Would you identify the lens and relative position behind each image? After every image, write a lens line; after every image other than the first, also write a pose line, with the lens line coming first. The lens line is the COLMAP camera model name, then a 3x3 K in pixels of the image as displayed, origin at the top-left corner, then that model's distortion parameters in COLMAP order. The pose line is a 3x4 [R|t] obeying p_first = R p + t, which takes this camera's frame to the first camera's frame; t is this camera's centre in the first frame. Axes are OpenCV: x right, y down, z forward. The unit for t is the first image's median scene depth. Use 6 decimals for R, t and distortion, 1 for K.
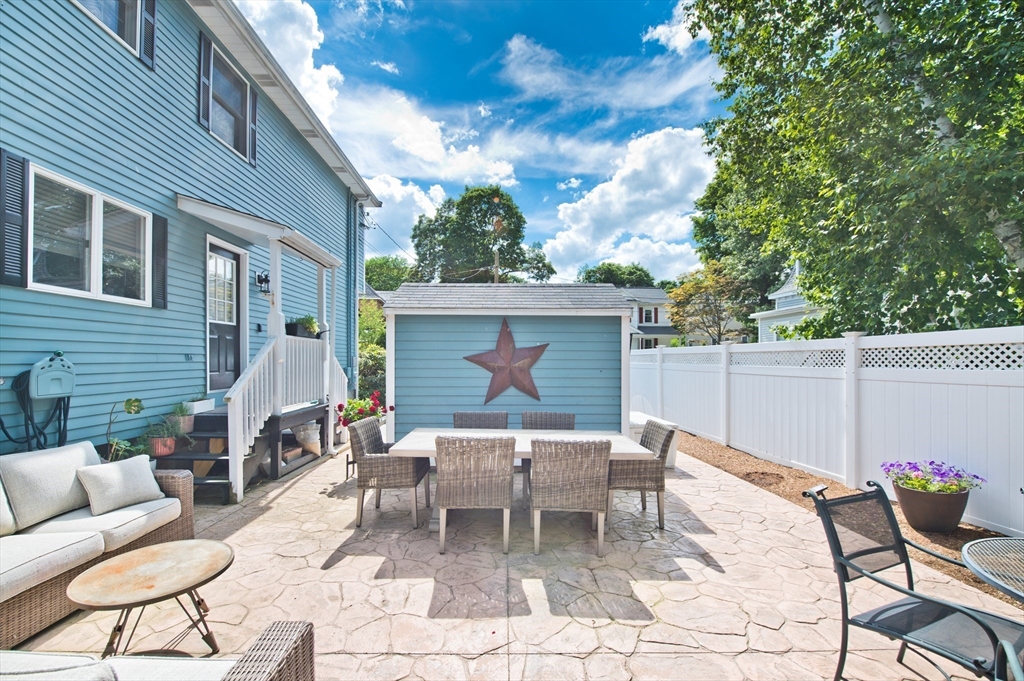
lens RADIAL K [[401.0, 0, 507.1], [0, 401.0, 356.9], [0, 0, 1]] dist [-0.011106, -0.000181]
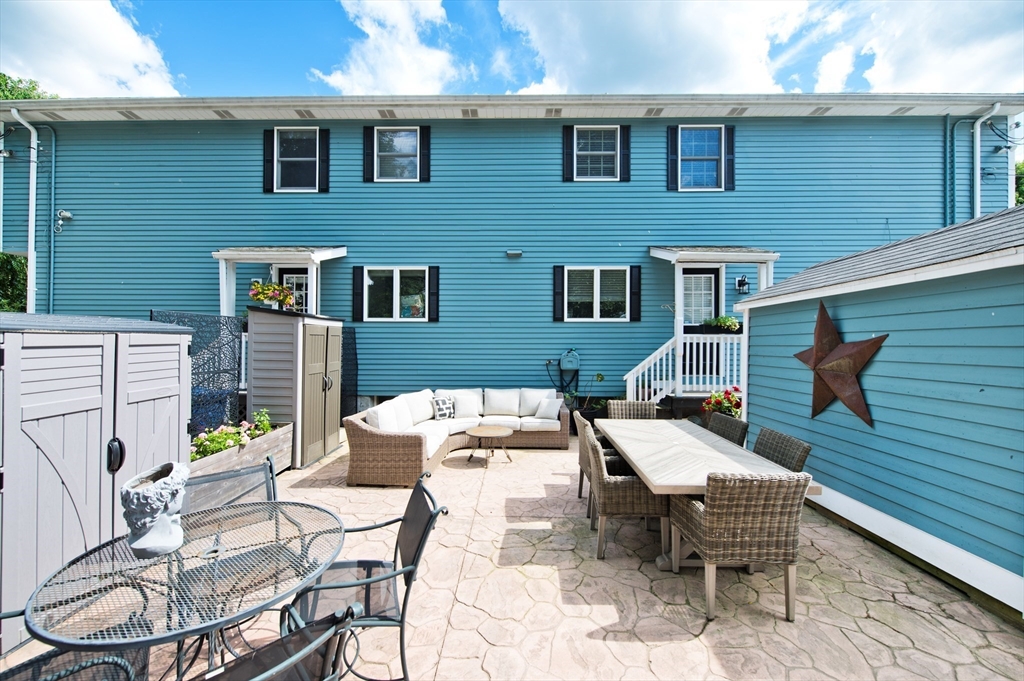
lens RADIAL K [[408.4, 0, 509.5], [0, 408.4, 343.7], [0, 0, 1]] dist [-0.011040, -0.000407]
pose [[-0.032643, -0.007745, -0.999437, 0.936875], [0.001927, 0.999968, -0.007812, -0.021057], [0.999465, -0.002181, -0.032627, 0.602238]]
